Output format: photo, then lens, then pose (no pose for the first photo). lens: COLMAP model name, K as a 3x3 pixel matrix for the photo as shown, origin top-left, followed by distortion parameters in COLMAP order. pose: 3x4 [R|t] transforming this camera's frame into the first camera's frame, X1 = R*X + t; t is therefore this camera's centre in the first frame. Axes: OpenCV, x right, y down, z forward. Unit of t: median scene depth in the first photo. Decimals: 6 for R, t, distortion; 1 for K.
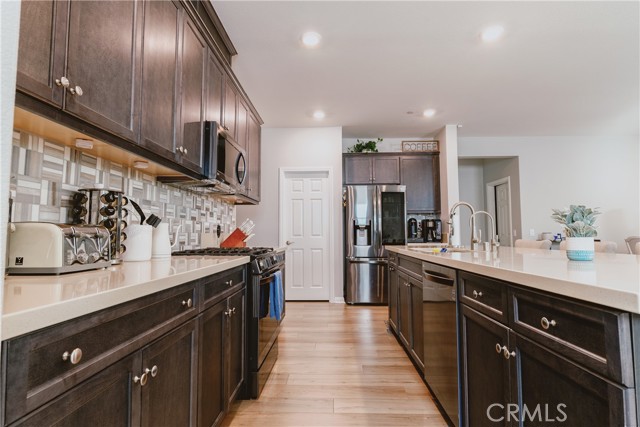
lens RADIAL K [[337.2, 0, 327.7], [0, 337.2, 213.0], [0, 0, 1]] dist [0.000710, 0.000030]
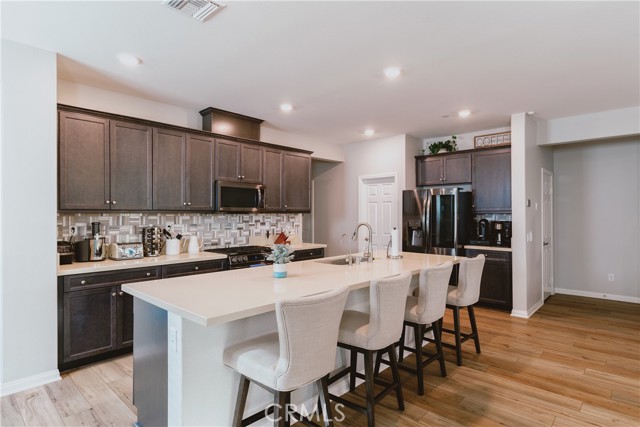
lens RADIAL K [[357.1, 0, 320.0], [0, 357.1, 213.5], [0, 0, 1]] dist [0.003026, 0.000493]
pose [[0.745778, 0.002767, -0.666189, 0.820052], [0.042322, 0.997775, 0.051523, -0.100101], [0.664849, -0.066620, 0.744001, -0.058298]]
